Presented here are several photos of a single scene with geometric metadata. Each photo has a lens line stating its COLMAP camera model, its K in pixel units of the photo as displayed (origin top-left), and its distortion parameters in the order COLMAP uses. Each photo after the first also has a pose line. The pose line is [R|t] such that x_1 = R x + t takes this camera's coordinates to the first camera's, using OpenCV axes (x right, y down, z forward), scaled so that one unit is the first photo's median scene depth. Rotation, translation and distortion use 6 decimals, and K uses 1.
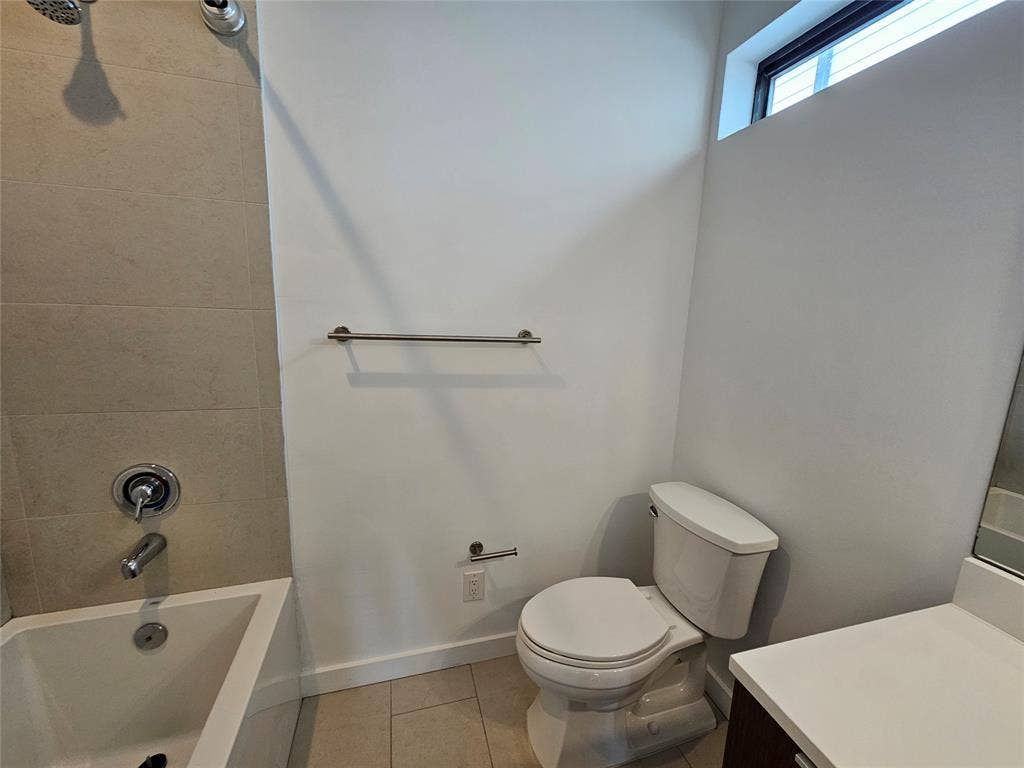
lens RADIAL K [[420.0, 0, 513.4], [0, 420.0, 383.5], [0, 0, 1]] dist [0.000810, -0.000171]
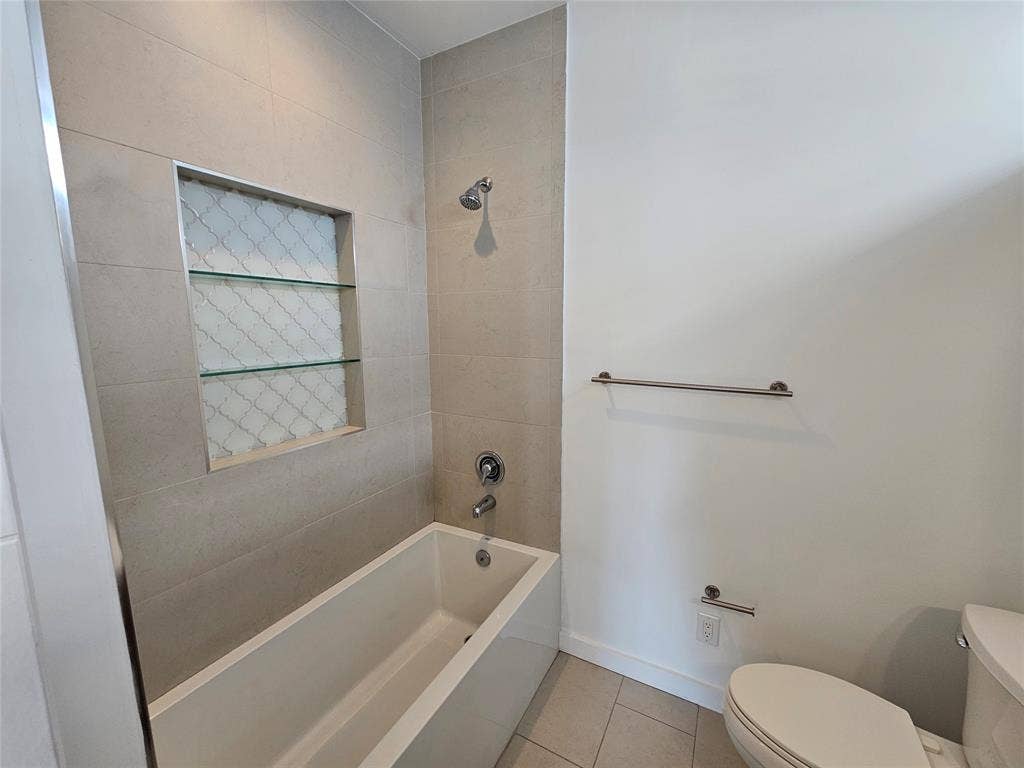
lens RADIAL K [[420.0, 0, 511.4], [0, 420.0, 384.8], [0, 0, 1]] dist [0.000810, -0.000171]
pose [[0.711171, 0.067383, -0.699782, 0.293332], [-0.101067, 0.994856, -0.006917, -0.059511], [0.695716, 0.075644, 0.714323, -0.121682]]
